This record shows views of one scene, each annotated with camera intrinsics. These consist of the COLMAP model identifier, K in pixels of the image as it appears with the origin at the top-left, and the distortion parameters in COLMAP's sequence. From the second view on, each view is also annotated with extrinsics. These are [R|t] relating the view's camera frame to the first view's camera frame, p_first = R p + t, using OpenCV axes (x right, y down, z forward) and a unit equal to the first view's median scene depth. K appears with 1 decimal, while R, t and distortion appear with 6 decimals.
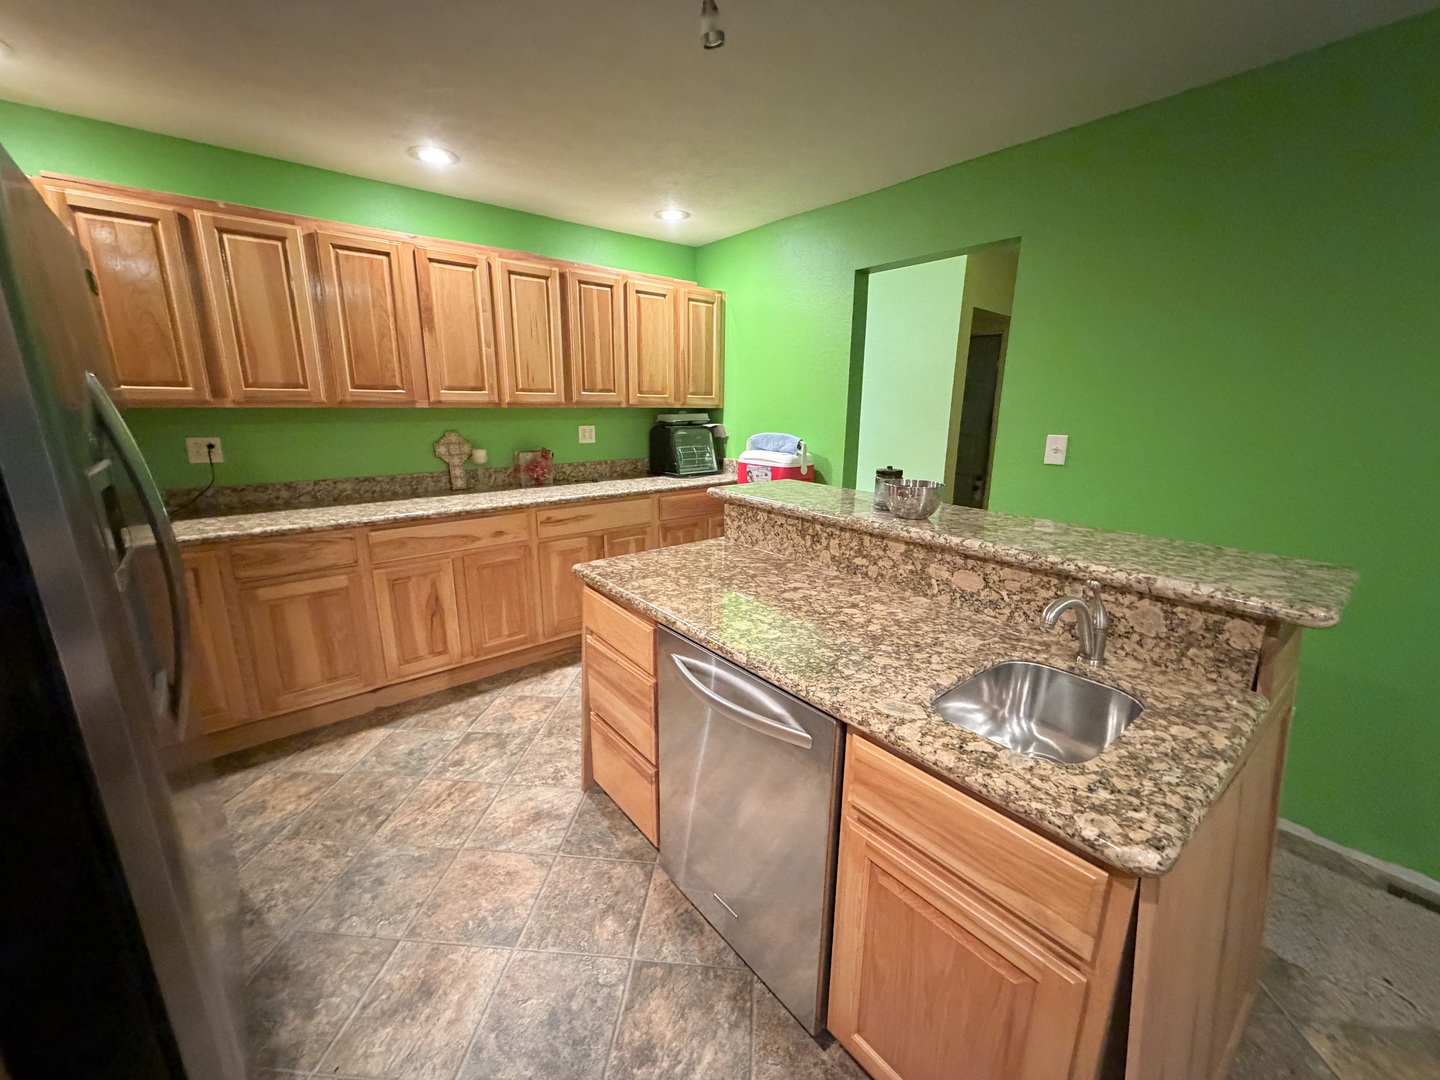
lens RADIAL K [[573.1, 0, 716.4], [0, 573.1, 539.2], [0, 0, 1]] dist [0.001911, -0.000623]
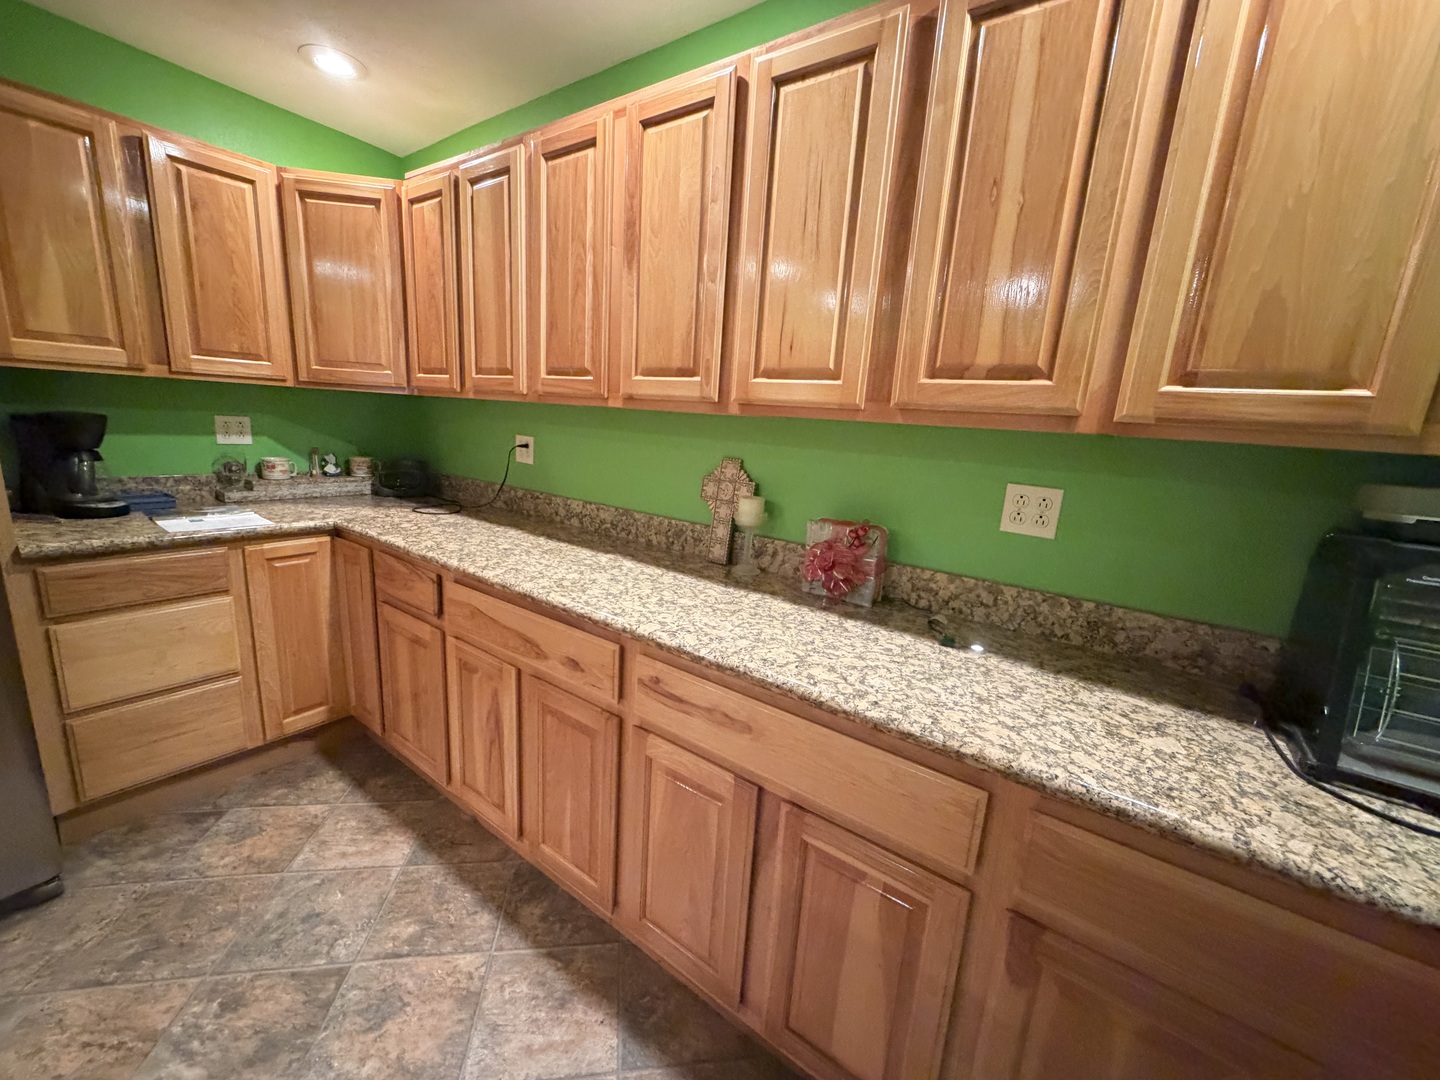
lens RADIAL K [[573.1, 0, 714.4], [0, 573.1, 539.7], [0, 0, 1]] dist [0.001911, -0.000623]
pose [[0.241219, 0.207166, -0.948101, 0.087367], [-0.287007, 0.948478, 0.134227, -0.217218], [0.927060, 0.239734, 0.288249, 0.997263]]
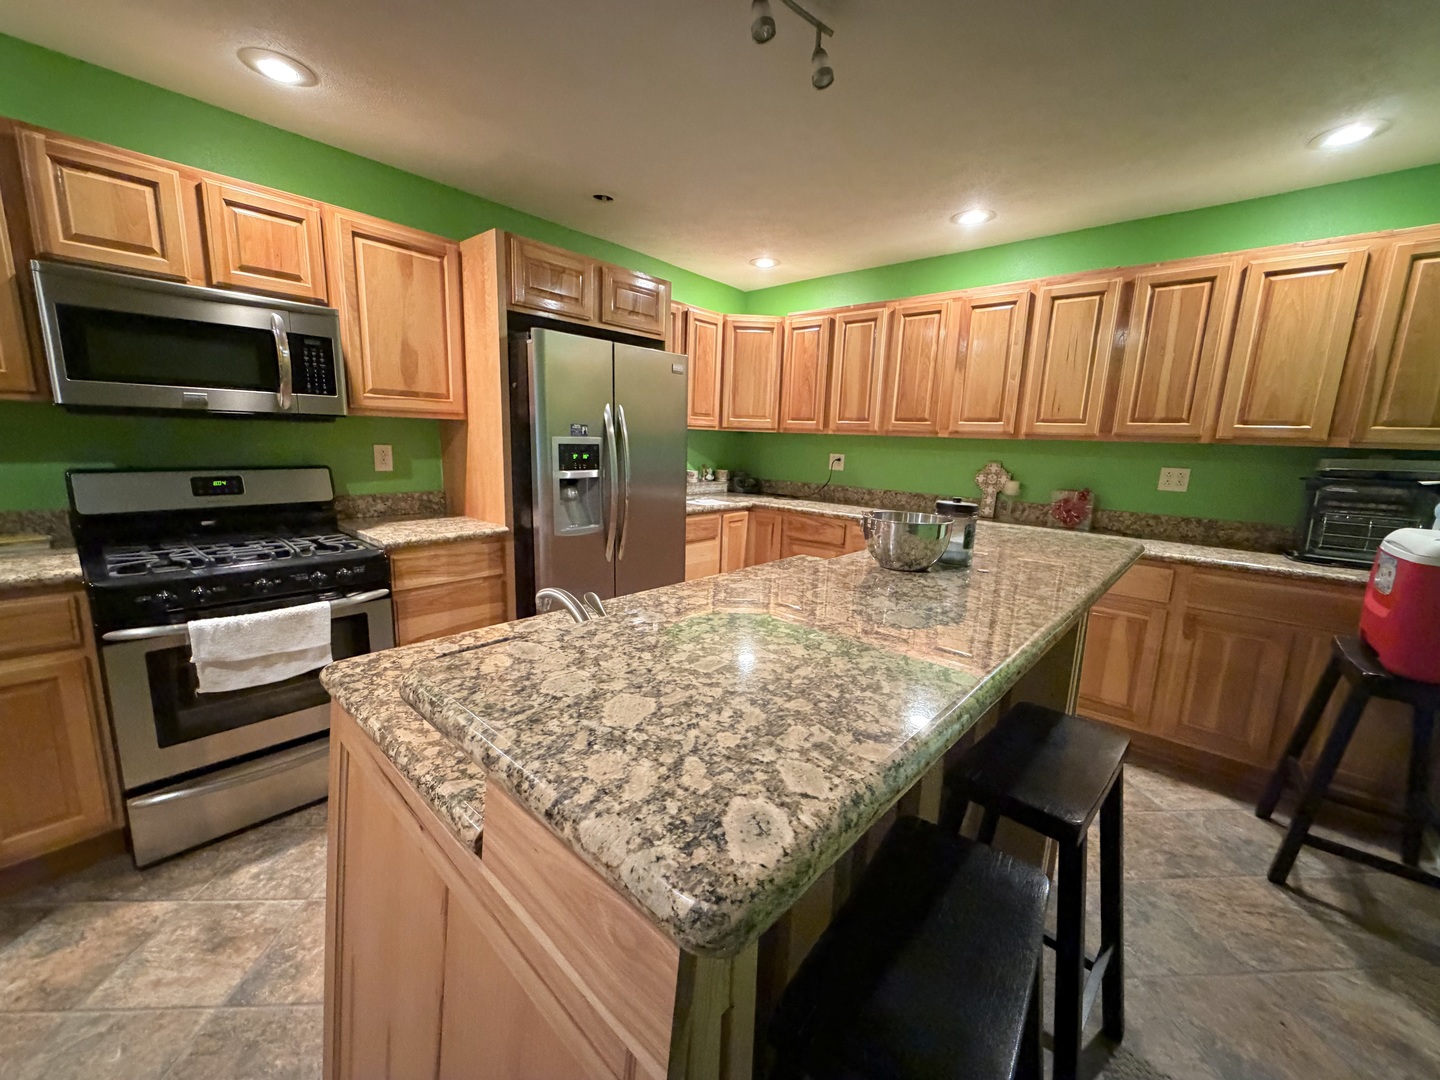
lens RADIAL K [[573.1, 0, 714.9], [0, 573.1, 539.8], [0, 0, 1]] dist [0.001911, -0.000623]
pose [[0.150444, 0.171789, -0.973578, 0.597348], [-0.263245, 0.956194, 0.128043, -0.061025], [0.952926, 0.237026, 0.189077, 0.411136]]
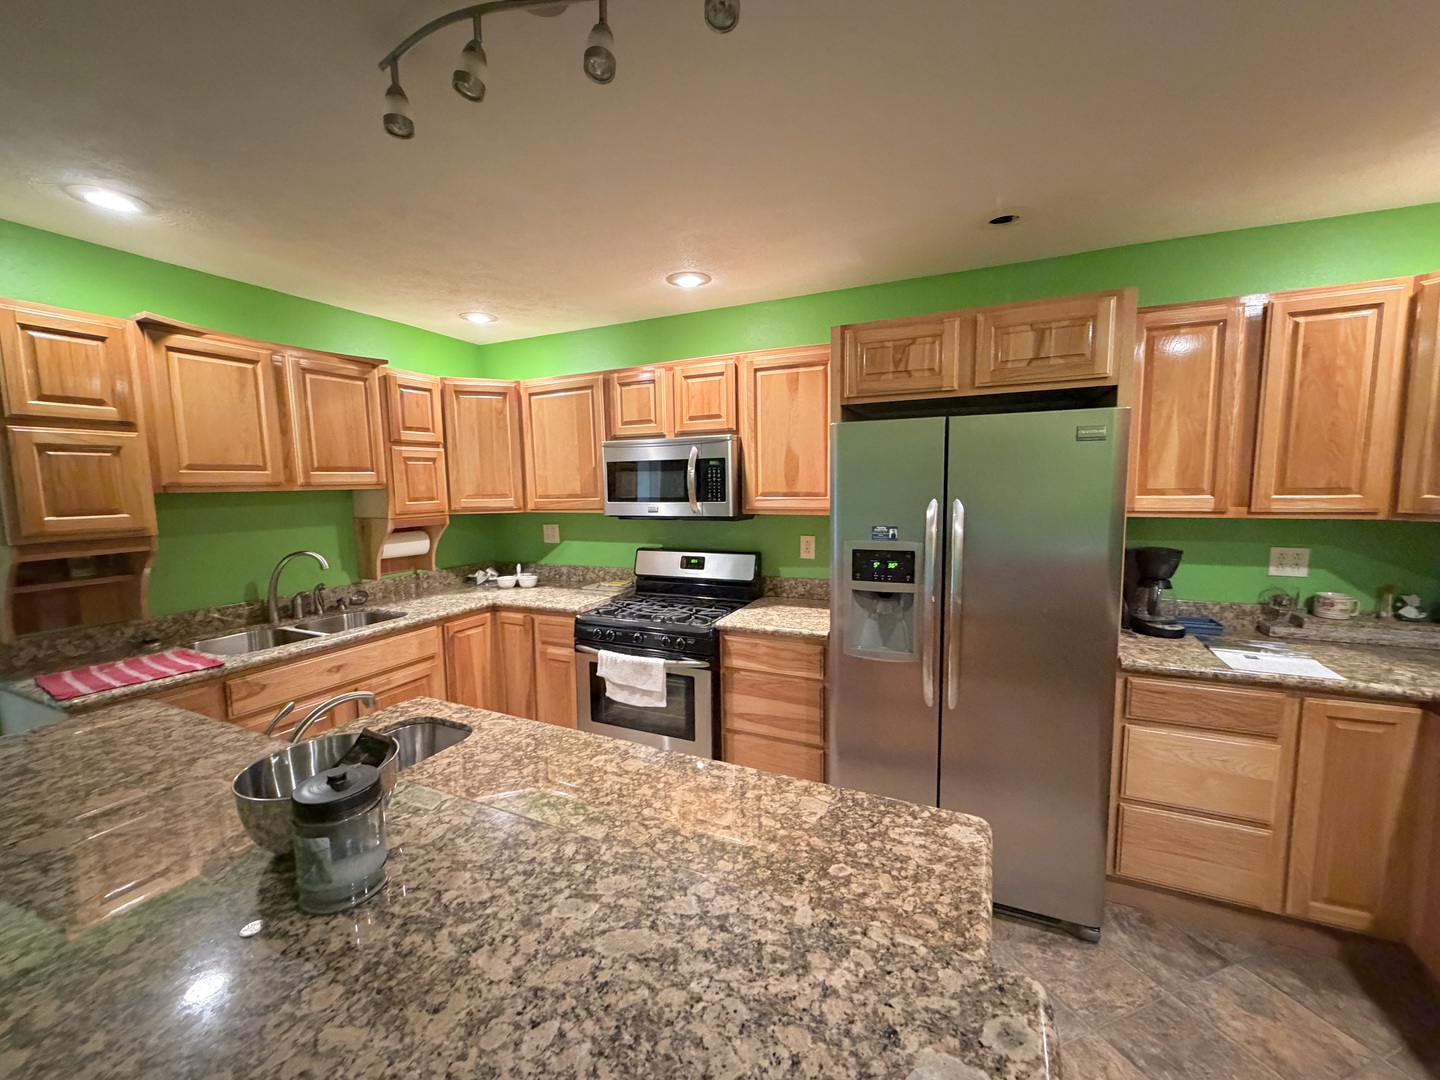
lens RADIAL K [[573.1, 0, 715.2], [0, 573.1, 539.1], [0, 0, 1]] dist [0.001911, -0.000623]
pose [[-0.903886, 0.047667, -0.425108, 0.156489], [-0.093559, 0.947683, 0.305193, -0.255866], [0.417416, 0.315633, -0.852138, 0.886442]]
